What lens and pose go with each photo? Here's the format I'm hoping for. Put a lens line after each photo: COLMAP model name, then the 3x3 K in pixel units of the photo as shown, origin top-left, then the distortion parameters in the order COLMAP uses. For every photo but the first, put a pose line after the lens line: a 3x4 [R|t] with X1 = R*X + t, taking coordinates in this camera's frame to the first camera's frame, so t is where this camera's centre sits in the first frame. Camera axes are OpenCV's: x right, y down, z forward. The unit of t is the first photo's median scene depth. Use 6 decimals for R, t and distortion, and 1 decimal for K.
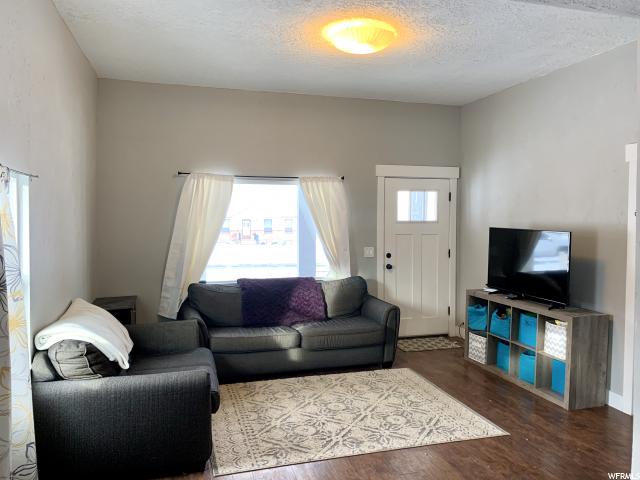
lens RADIAL K [[499.4, 0, 320.0], [0, 499.4, 240.0], [0, 0, 1]] dist [0.100753, -0.150165]
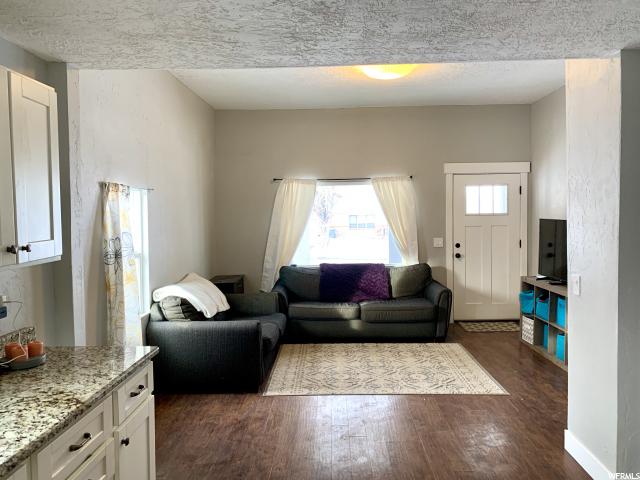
lens RADIAL K [[499.4, 0, 320.0], [0, 499.4, 240.0], [0, 0, 1]] dist [0.100753, -0.150165]
pose [[0.951391, -0.001452, -0.307983, 0.224911], [0.004300, 0.999954, 0.008569, 0.009911], [0.307956, -0.009477, 0.951353, -0.173529]]
